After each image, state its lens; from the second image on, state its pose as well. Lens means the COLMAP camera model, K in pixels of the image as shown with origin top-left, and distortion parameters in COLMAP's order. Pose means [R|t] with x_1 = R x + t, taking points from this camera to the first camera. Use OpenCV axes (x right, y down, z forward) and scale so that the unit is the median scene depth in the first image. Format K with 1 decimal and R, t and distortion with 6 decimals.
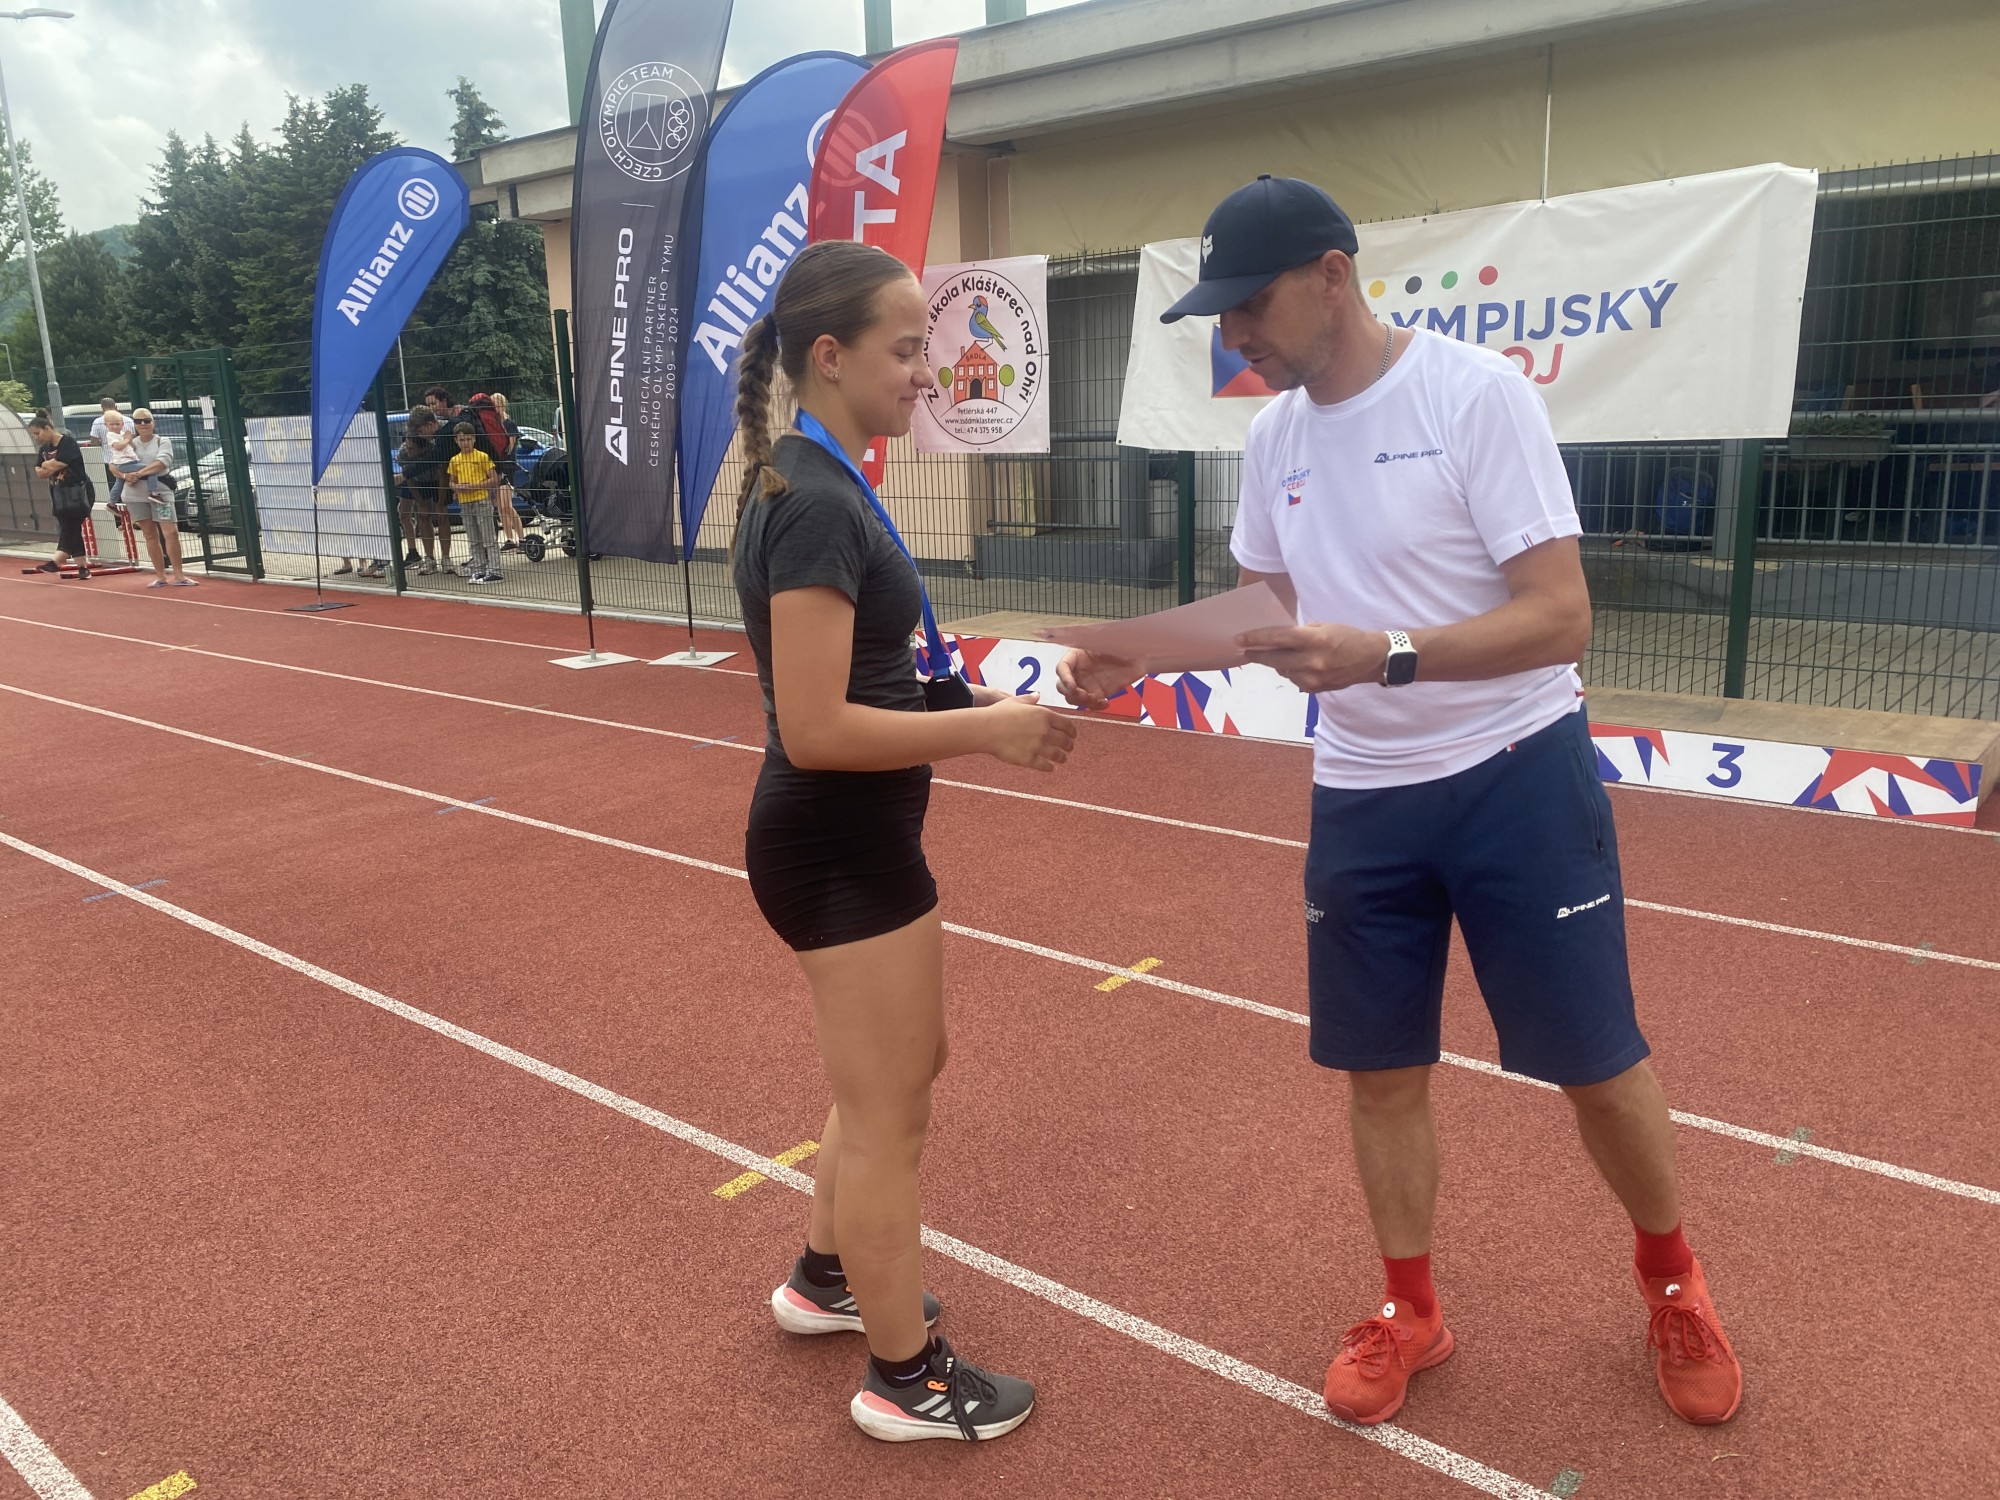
lens RADIAL K [[1499.8, 0, 977.2], [0, 1499.8, 783.5], [0, 0, 1]] dist [0.083652, -0.125719]
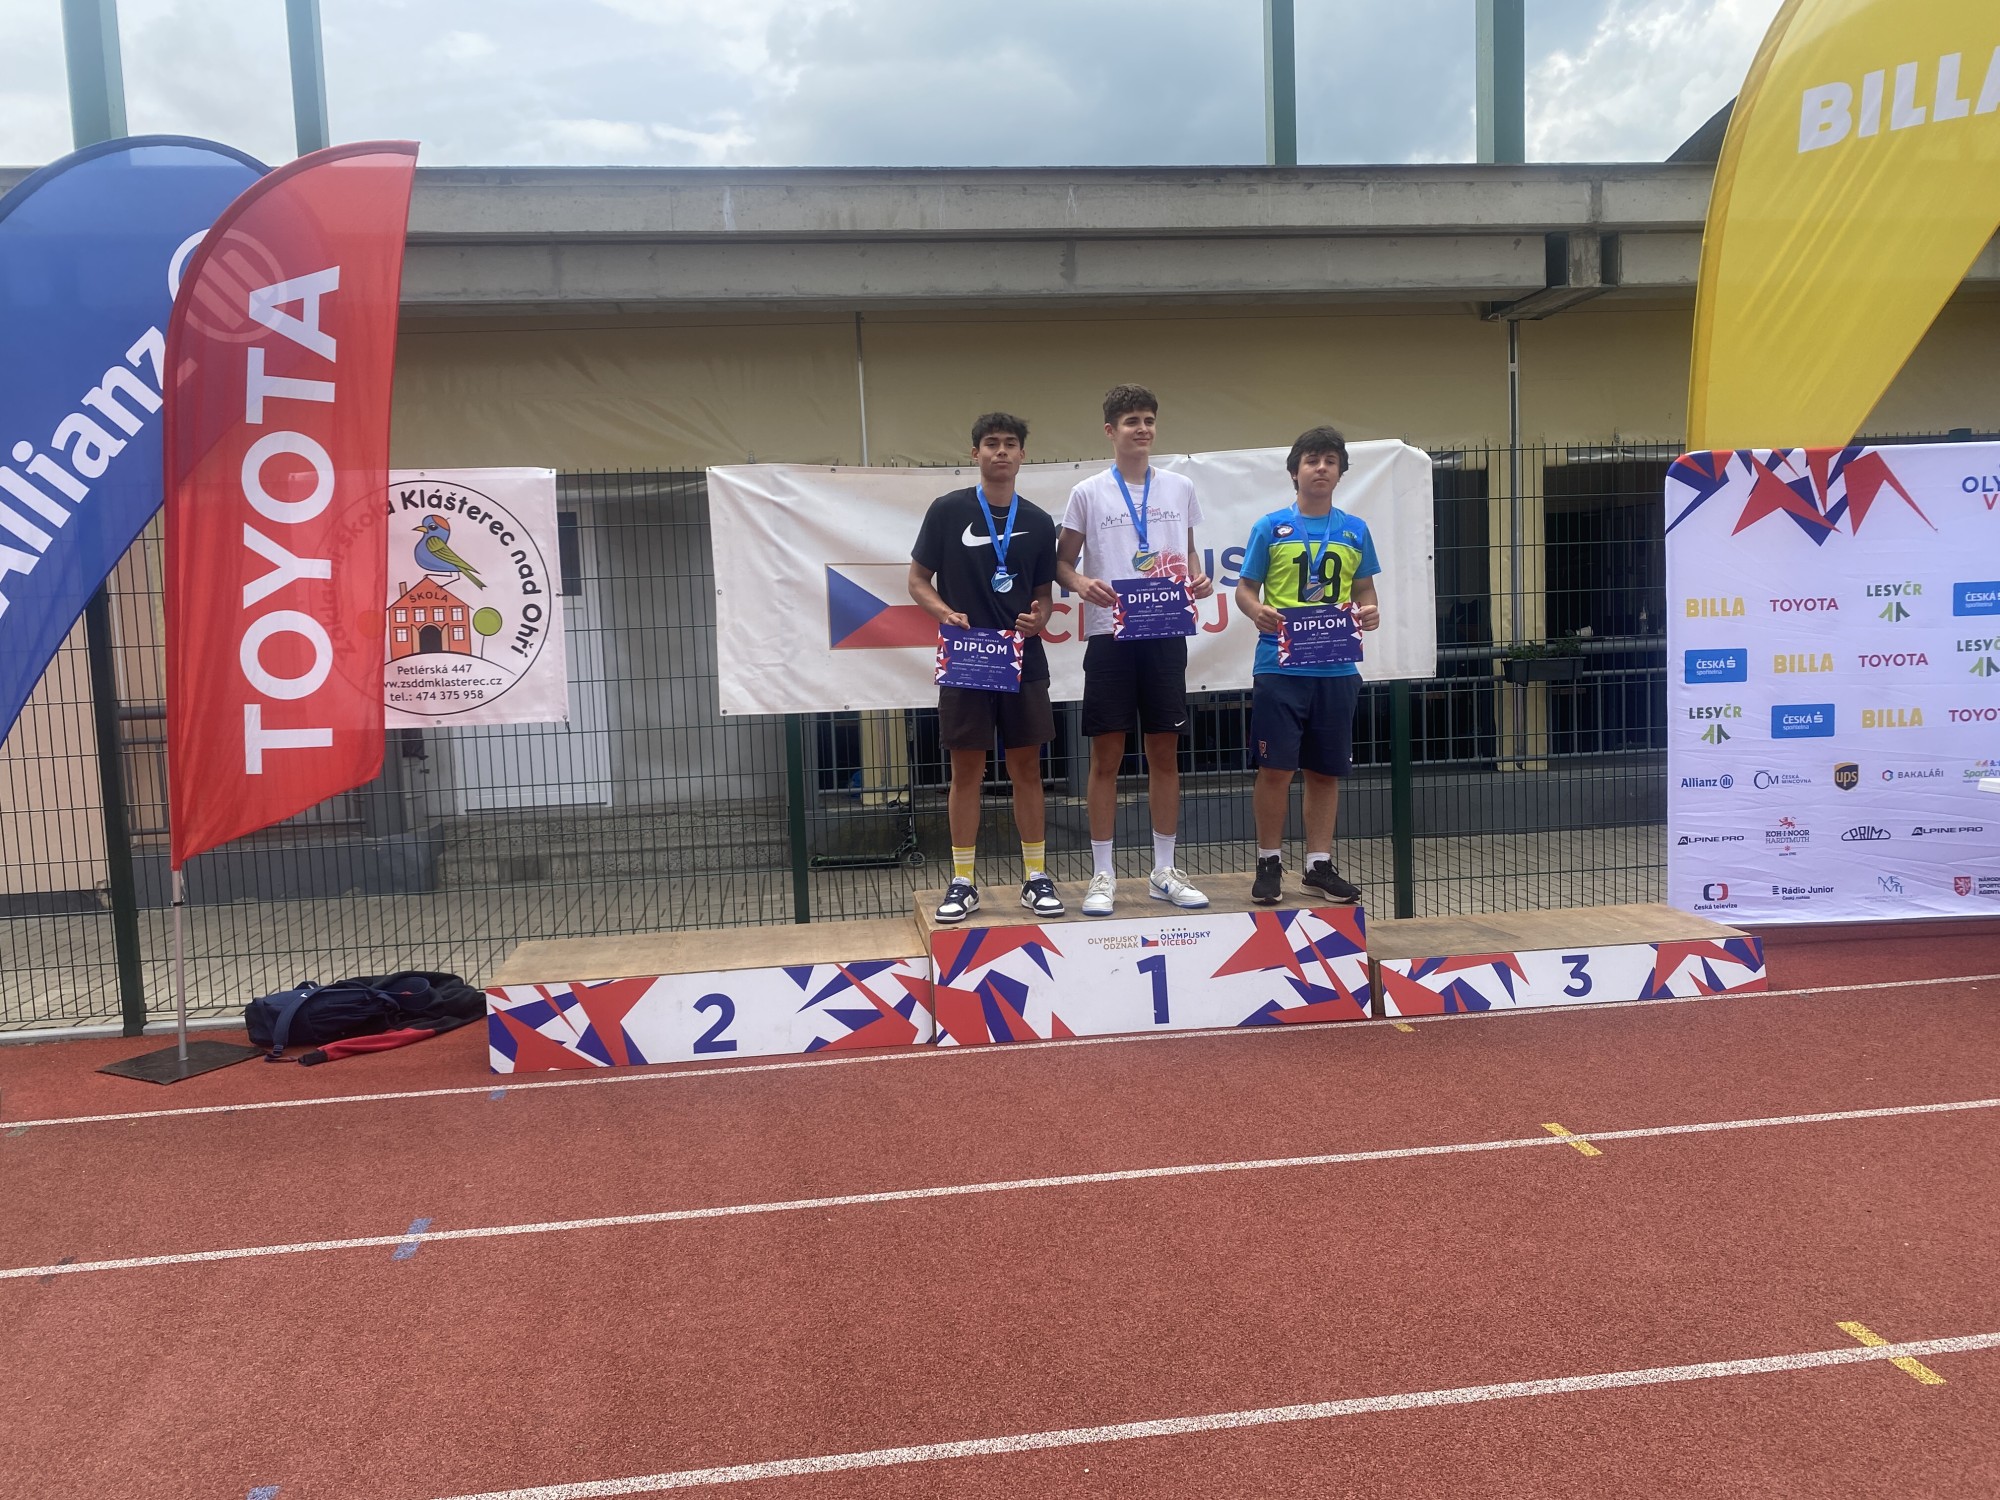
lens RADIAL K [[1530.4, 0, 991.8], [0, 1530.4, 756.1], [0, 0, 1]] dist [0.013808, -0.009009]
pose [[0.674451, -0.057630, 0.736067, -0.407230], [0.194942, 0.975470, -0.102249, -0.094875], [-0.712119, 0.212453, 0.669141, 0.389476]]
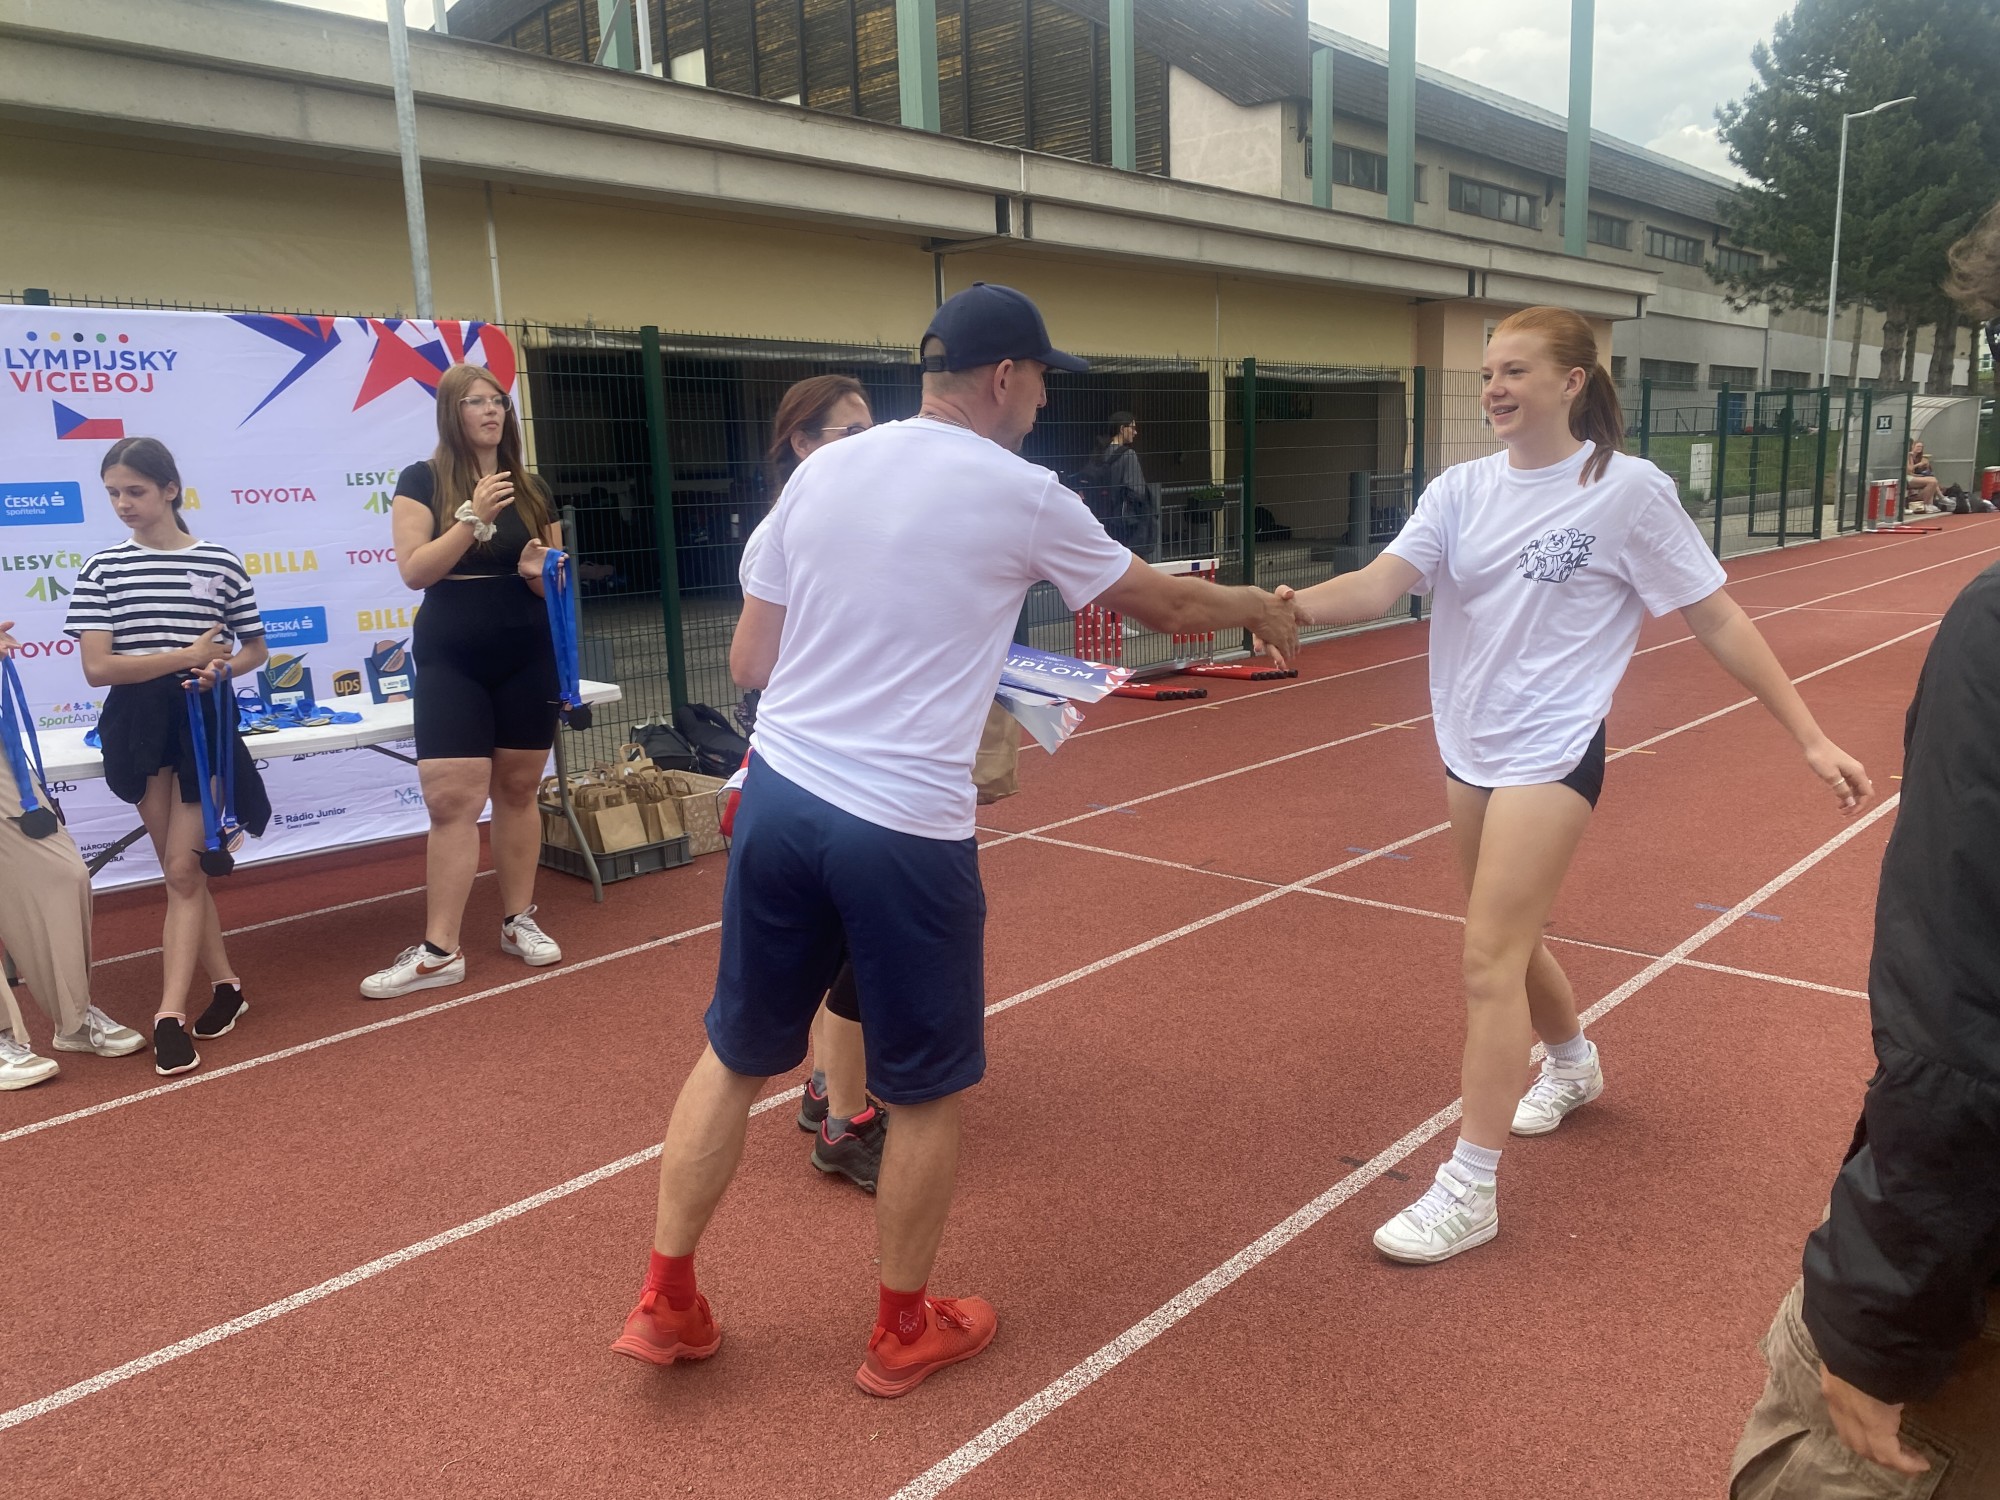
lens RADIAL K [[1528.7, 0, 1003.6], [0, 1528.7, 751.4], [0, 0, 1]] dist [0.009531, -0.009401]
pose [[0.031908, -0.148131, 0.988453, -0.072286], [0.267497, 0.954146, 0.134354, -0.029081], [-0.963030, 0.260122, 0.070069, 0.106452]]
